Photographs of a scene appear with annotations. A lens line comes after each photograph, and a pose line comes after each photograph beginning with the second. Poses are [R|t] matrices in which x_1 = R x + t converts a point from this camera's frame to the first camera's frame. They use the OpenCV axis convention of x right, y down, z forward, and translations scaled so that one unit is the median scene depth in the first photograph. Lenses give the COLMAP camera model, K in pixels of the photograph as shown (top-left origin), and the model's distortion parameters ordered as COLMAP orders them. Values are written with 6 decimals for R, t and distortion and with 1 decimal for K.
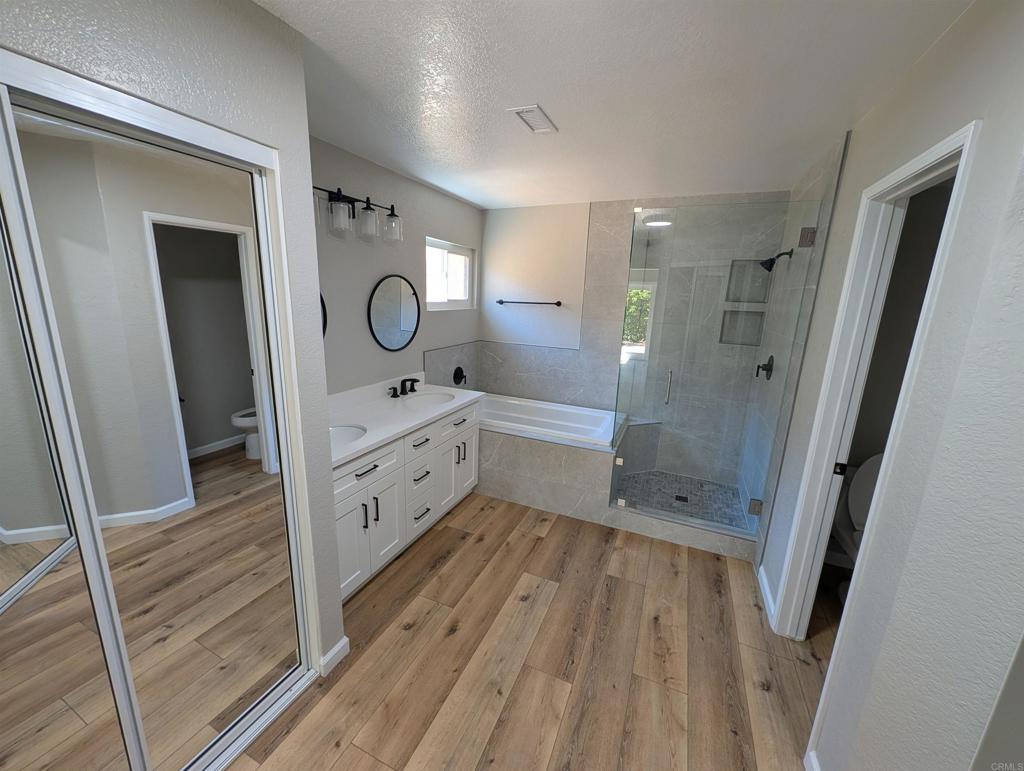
lens RADIAL K [[394.1, 0, 512.5], [0, 394.1, 384.9], [0, 0, 1]] dist [-0.001365, 0.000384]
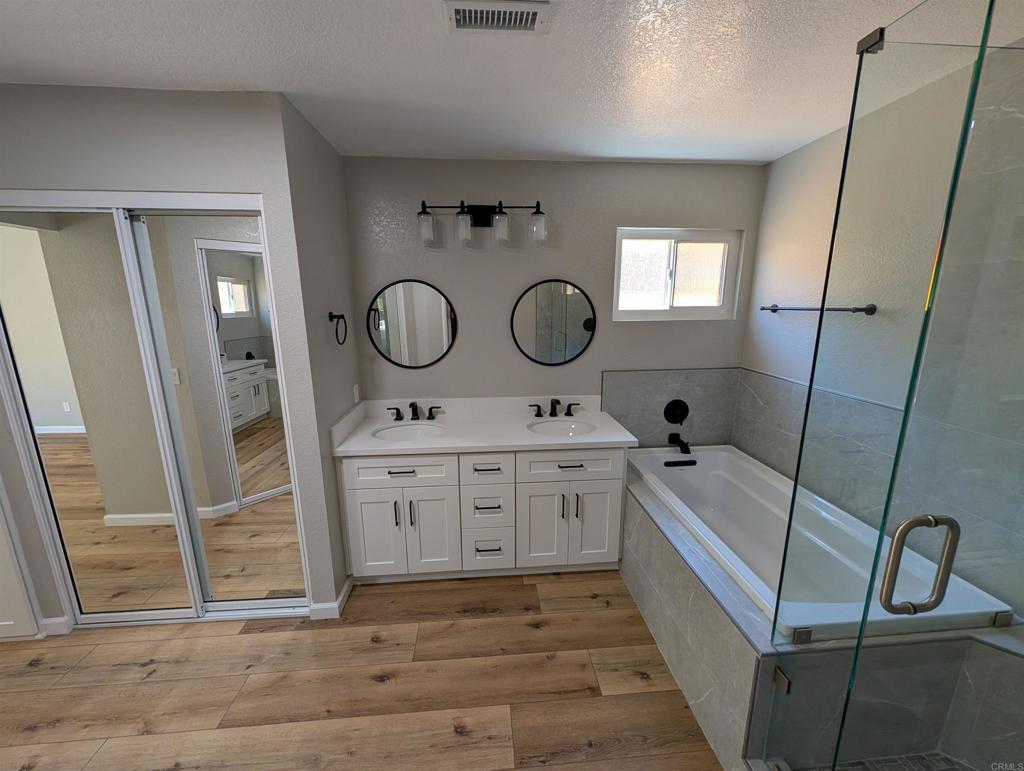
lens RADIAL K [[394.1, 0, 513.9], [0, 394.1, 384.1], [0, 0, 1]] dist [-0.001365, 0.000384]
pose [[0.472782, 0.145565, -0.869073, 0.499582], [-0.174523, 0.982192, 0.069570, -0.104787], [0.863724, 0.118782, 0.489767, 0.564477]]
